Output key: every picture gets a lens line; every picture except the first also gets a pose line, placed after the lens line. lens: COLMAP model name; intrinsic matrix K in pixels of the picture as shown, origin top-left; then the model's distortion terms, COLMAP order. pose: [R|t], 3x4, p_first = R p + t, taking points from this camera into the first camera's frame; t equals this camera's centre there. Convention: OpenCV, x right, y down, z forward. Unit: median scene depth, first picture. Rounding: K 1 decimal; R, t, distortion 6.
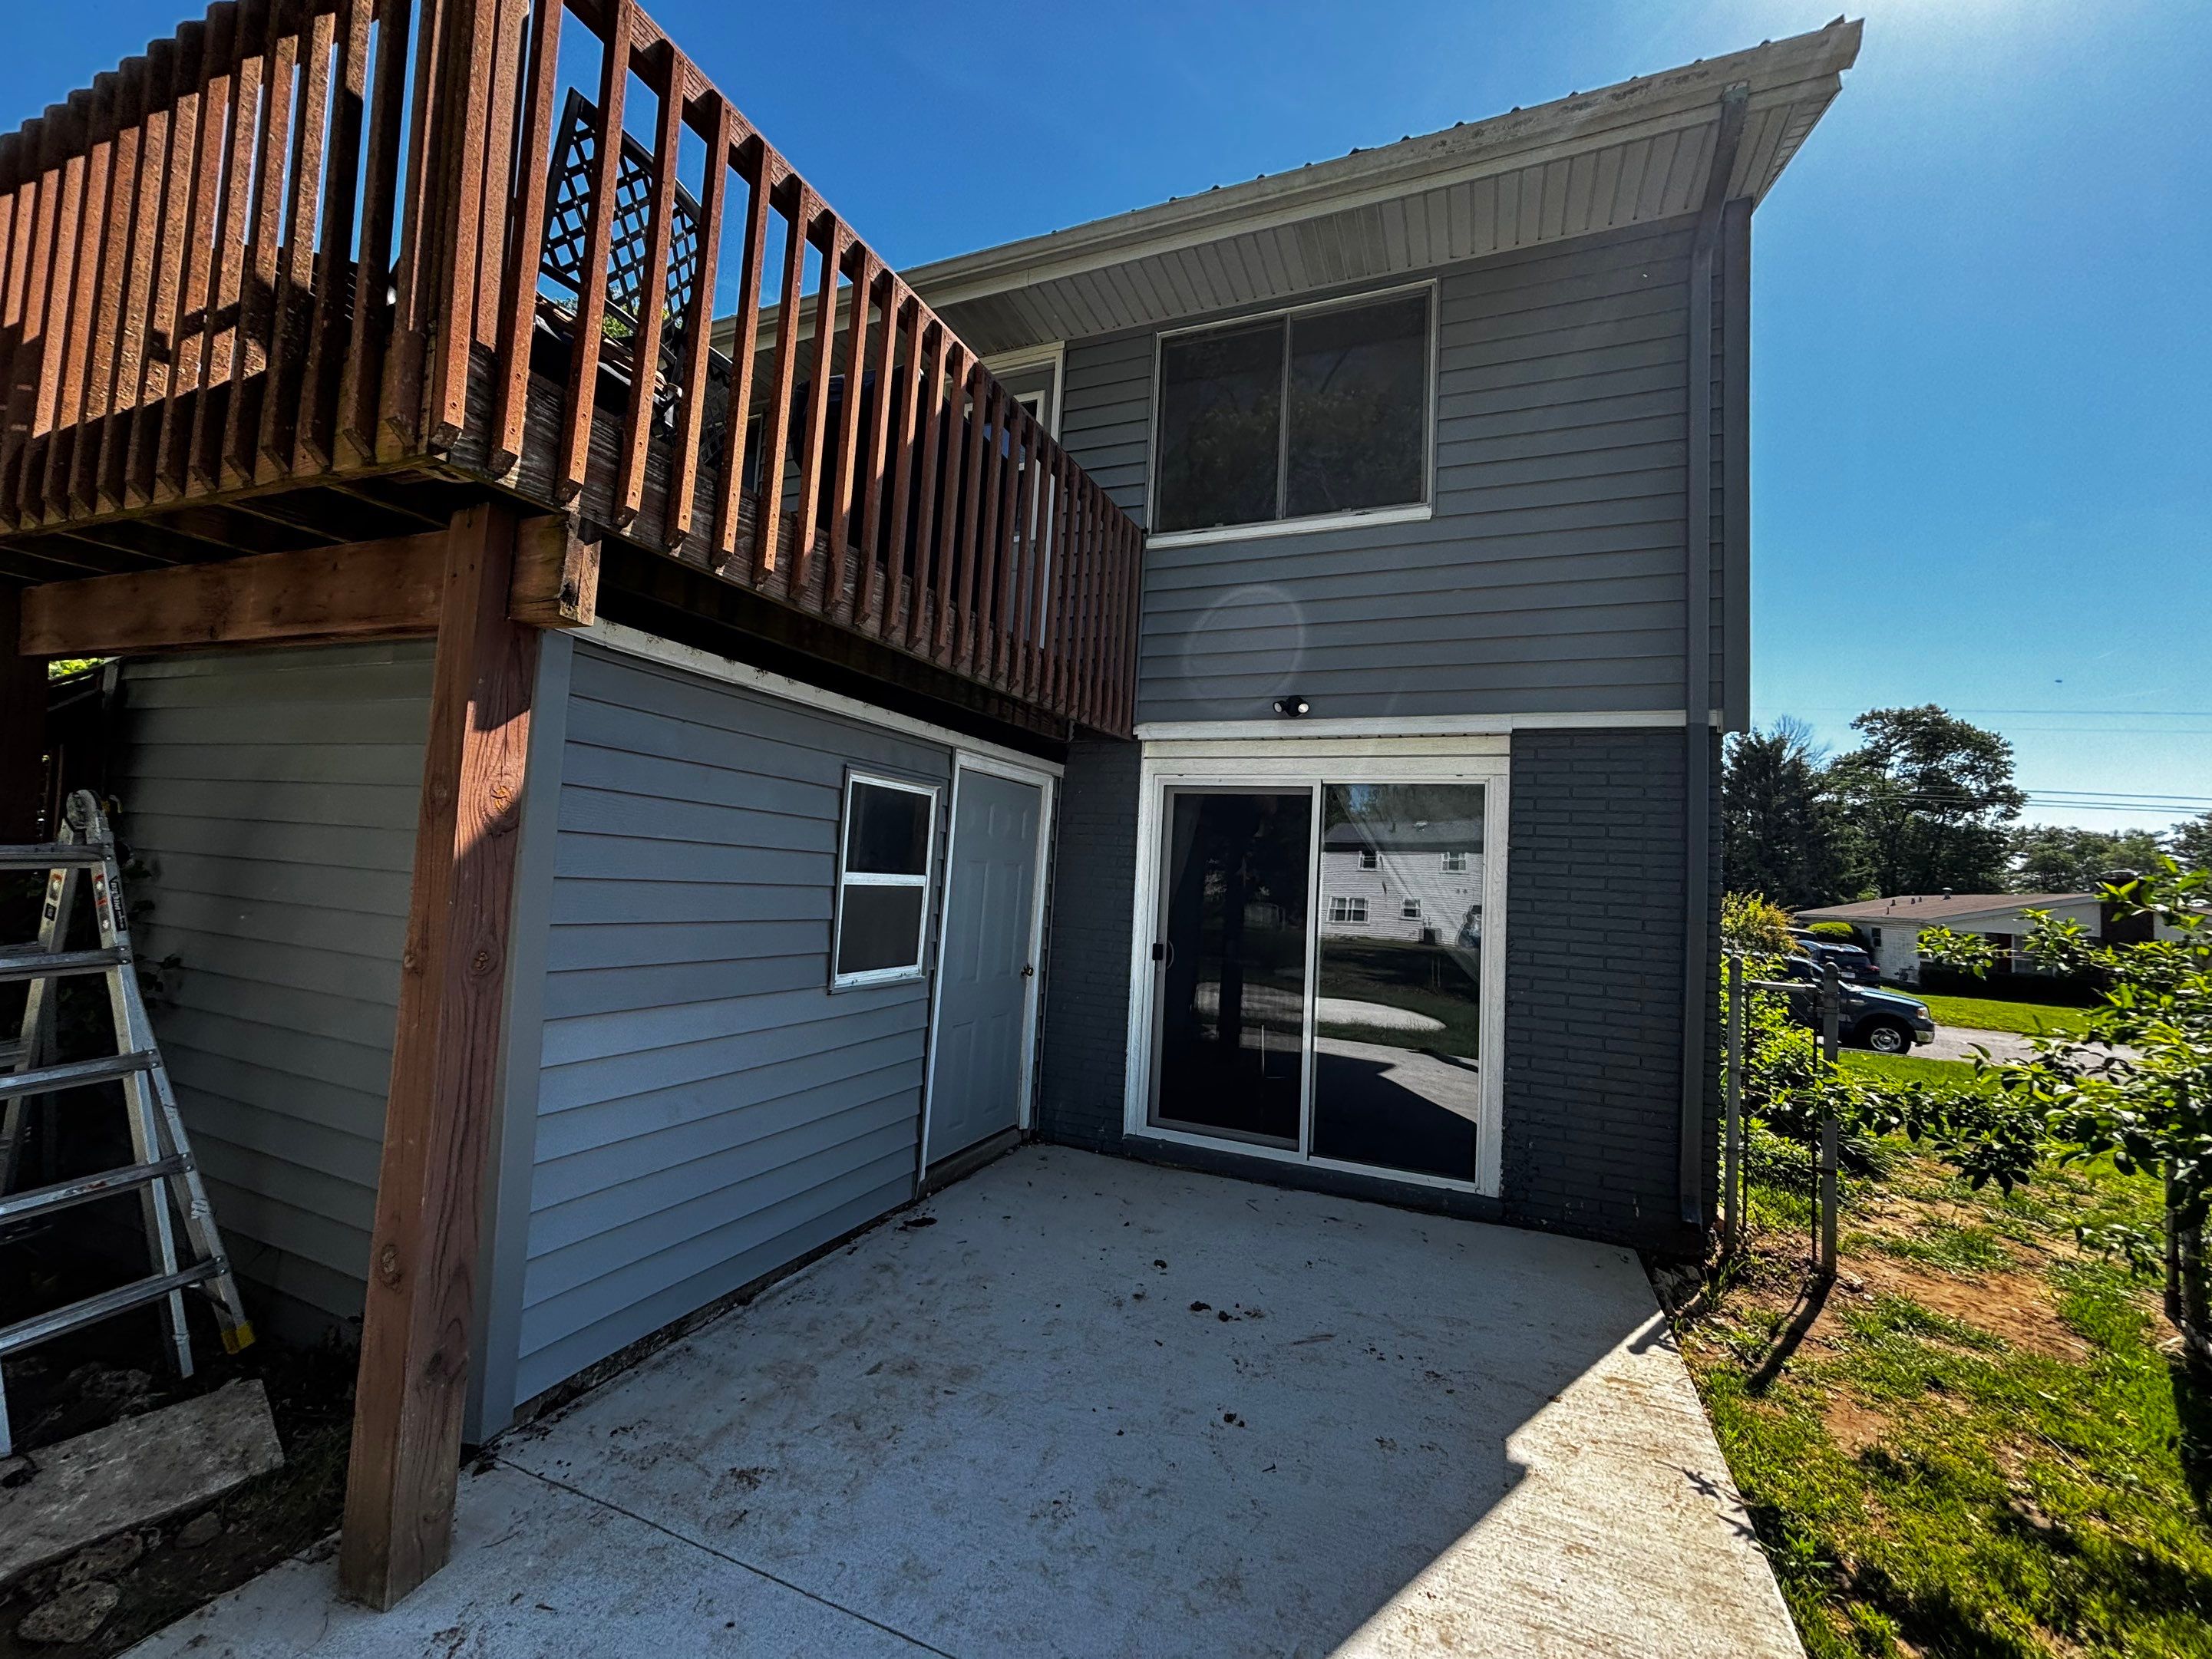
lens RADIAL K [[885.0, 0, 1116.4], [0, 885.0, 827.7], [0, 0, 1]] dist [-0.000221, -0.000601]
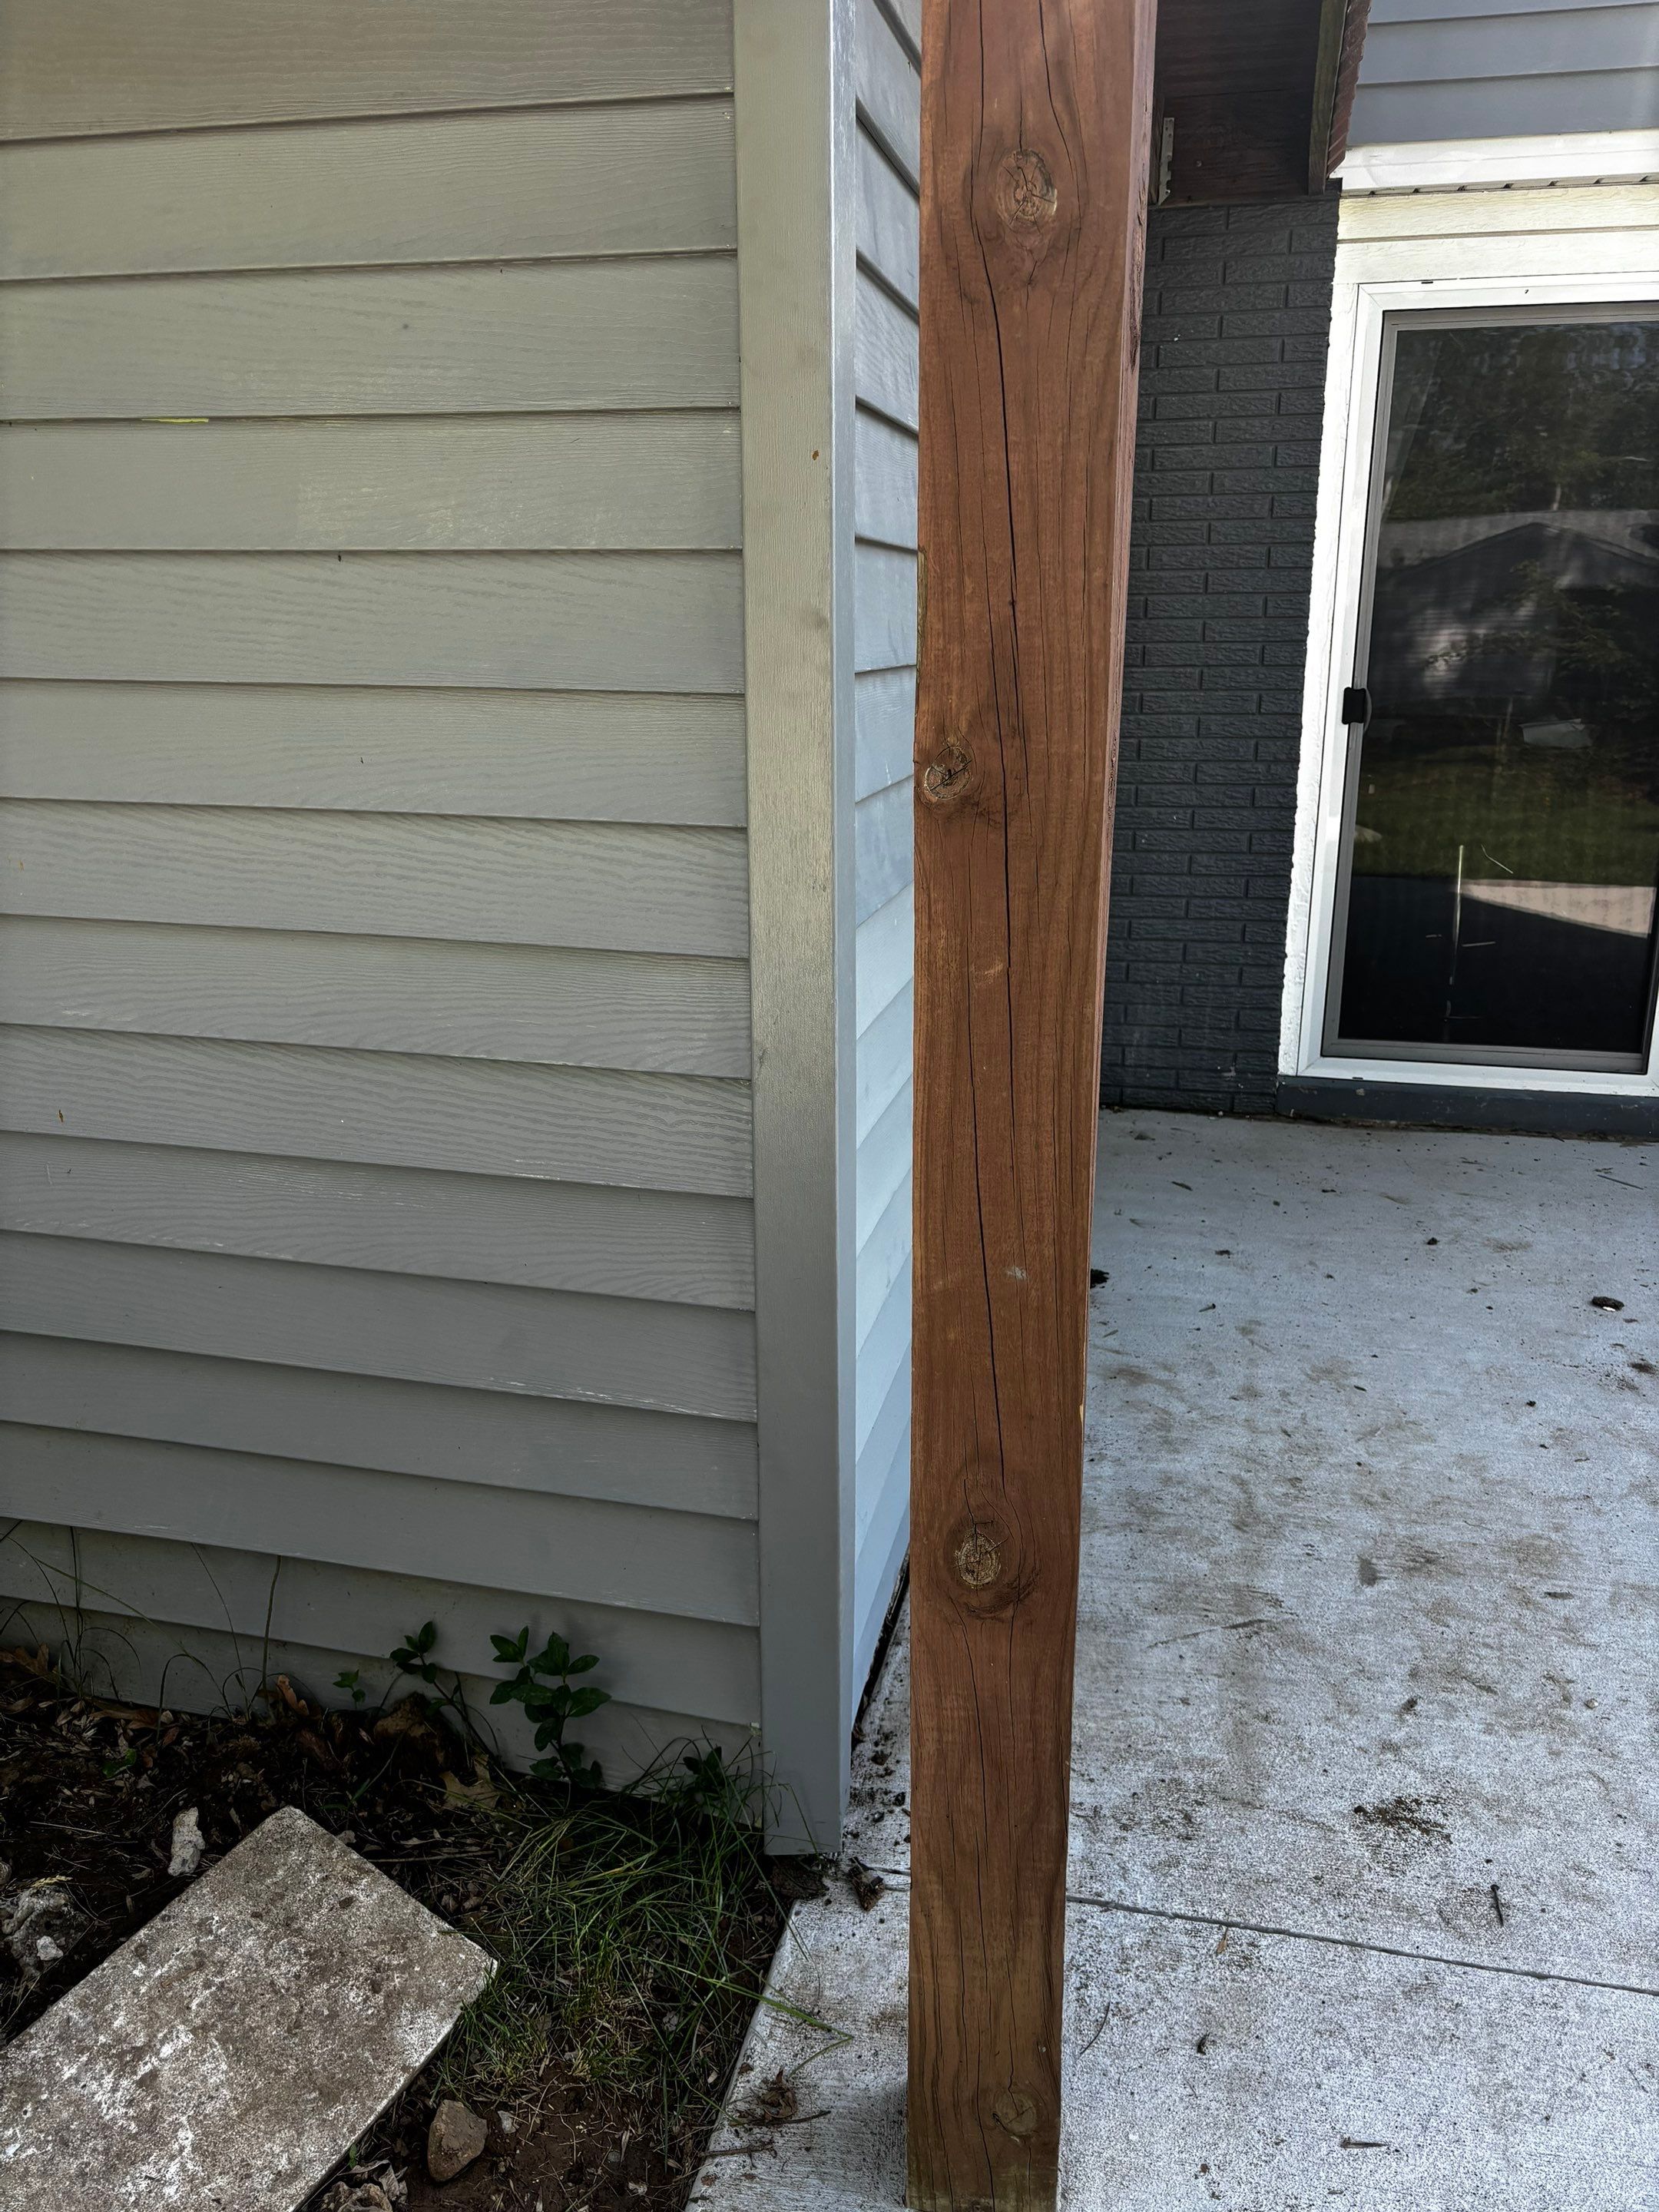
lens RADIAL K [[1636.1, 0, 824.6], [0, 1636.1, 1115.9], [0, 0, 1]] dist [0.008169, -0.006145]
pose [[0.988375, -0.101494, 0.113195, -0.443385], [0.055620, 0.934316, 0.352079, 0.029560], [-0.141494, -0.341690, 0.929100, 0.198784]]
